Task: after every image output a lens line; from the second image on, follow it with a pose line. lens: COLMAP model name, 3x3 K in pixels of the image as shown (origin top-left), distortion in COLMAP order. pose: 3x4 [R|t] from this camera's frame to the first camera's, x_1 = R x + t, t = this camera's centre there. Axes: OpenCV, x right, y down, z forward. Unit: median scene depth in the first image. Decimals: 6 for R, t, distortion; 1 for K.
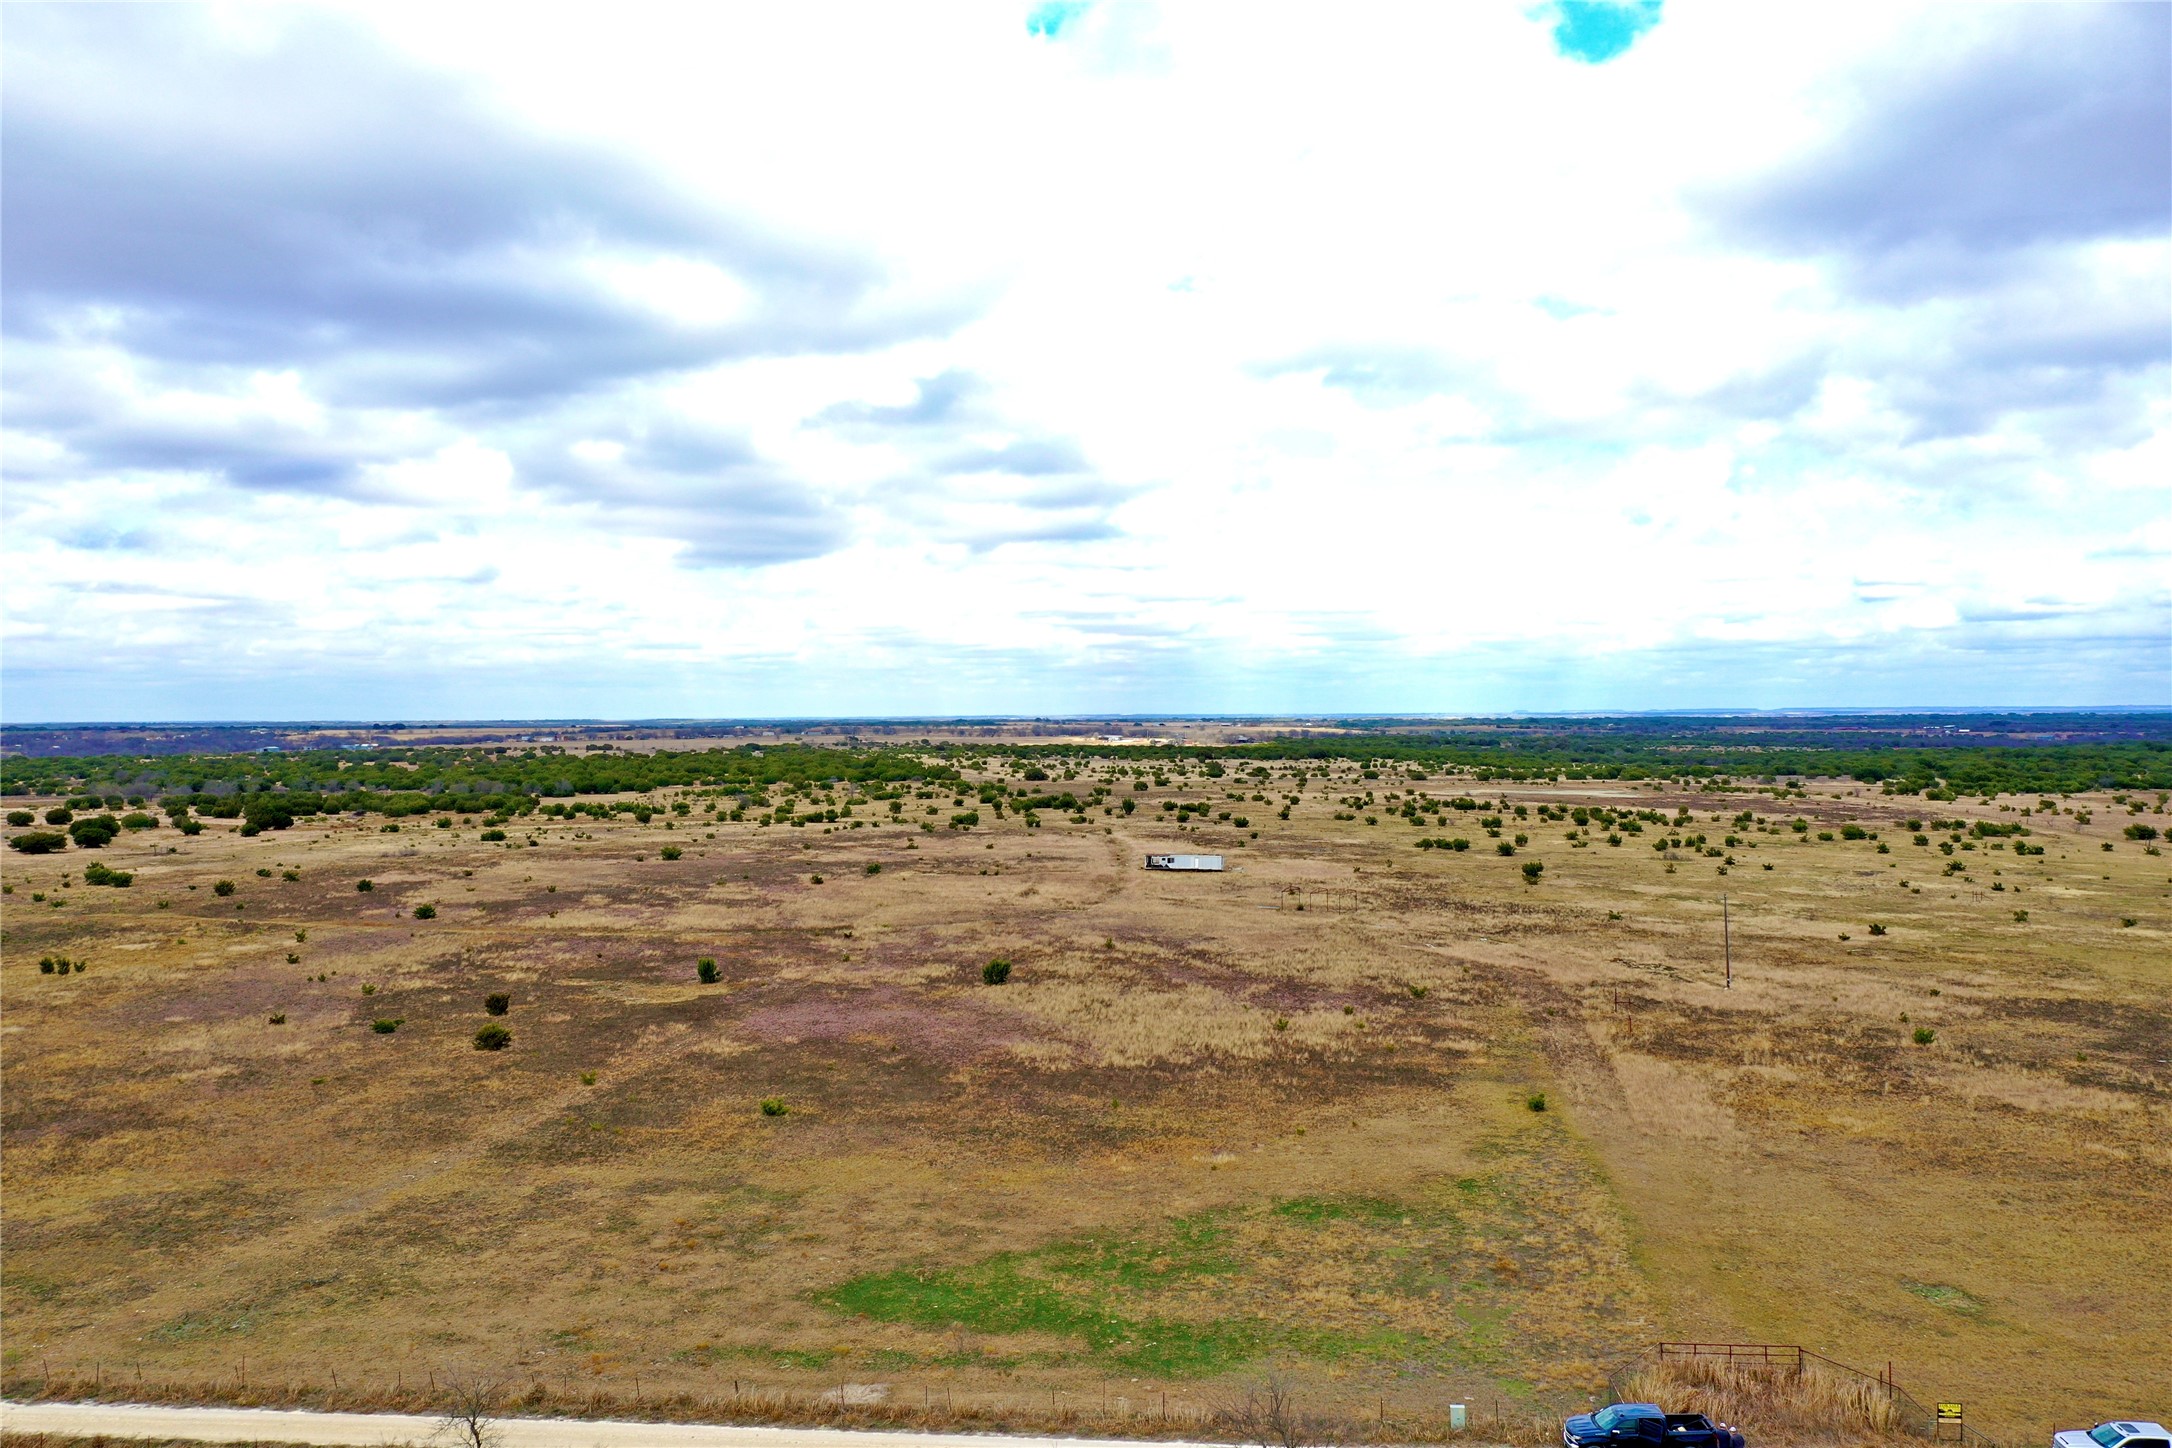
lens RADIAL K [[1713.5, 0, 1070.8], [0, 1713.5, 728.1], [0, 0, 1]] dist [-0.009673, 0.015560]
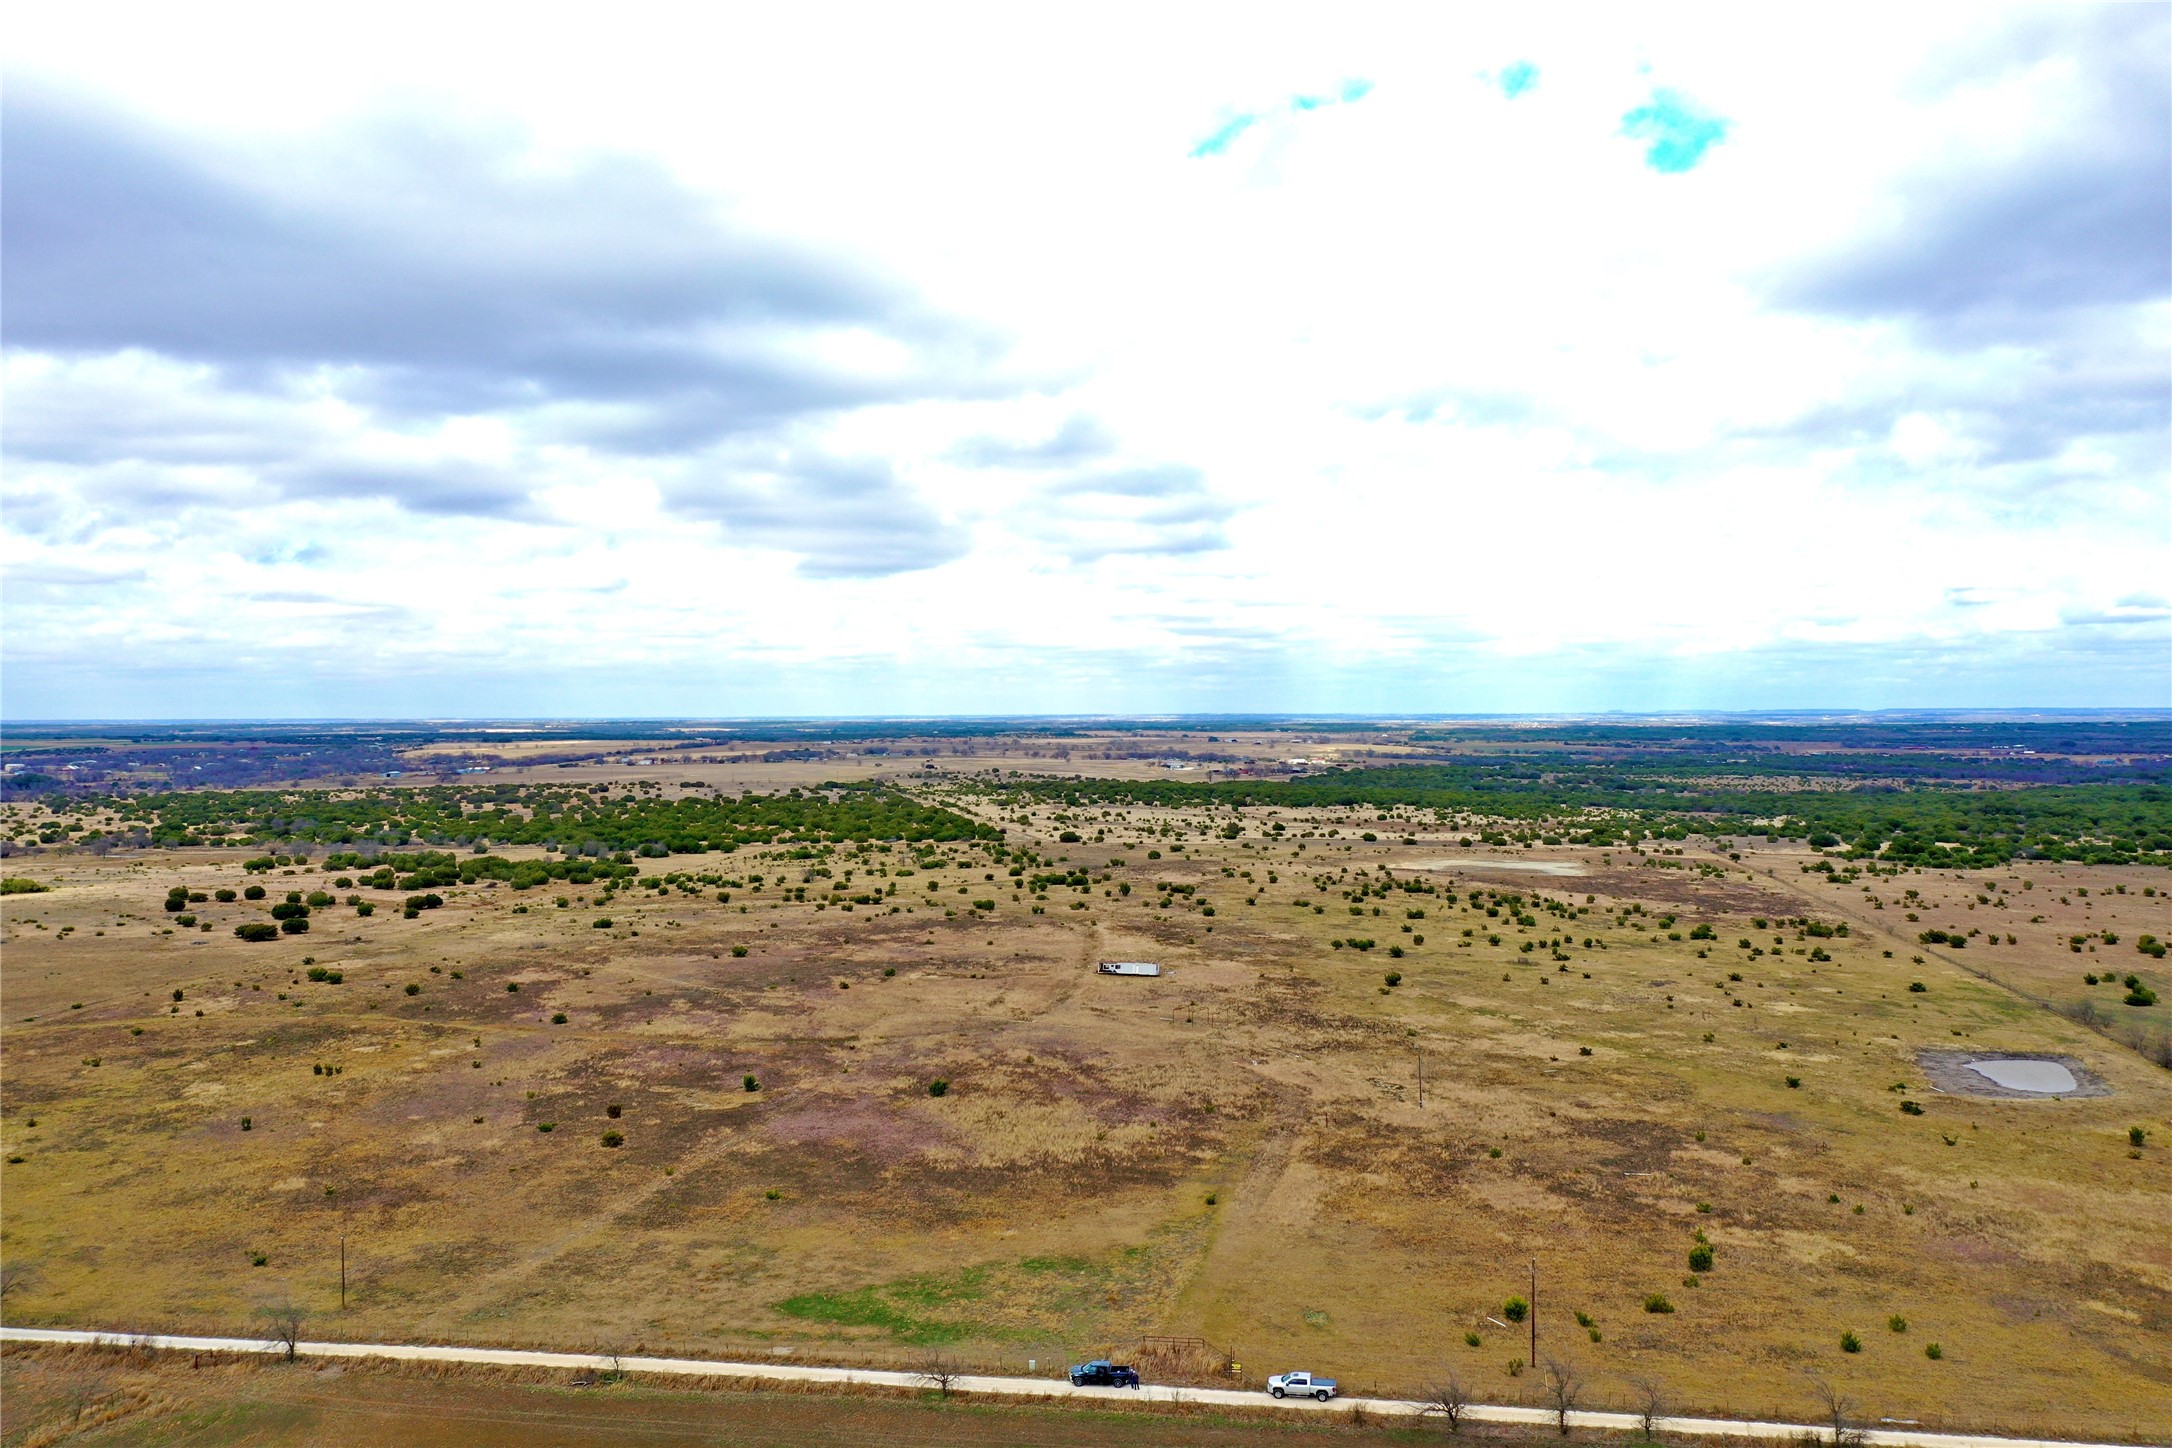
lens RADIAL K [[1713.5, 0, 1101.4], [0, 1713.5, 715.9], [0, 0, 1]] dist [-0.009673, 0.015560]
pose [[0.999303, 0.007709, -0.036516, 0.201319], [-0.007836, 0.999964, -0.003359, -0.239756], [0.036488, 0.003643, 0.999327, -0.670954]]
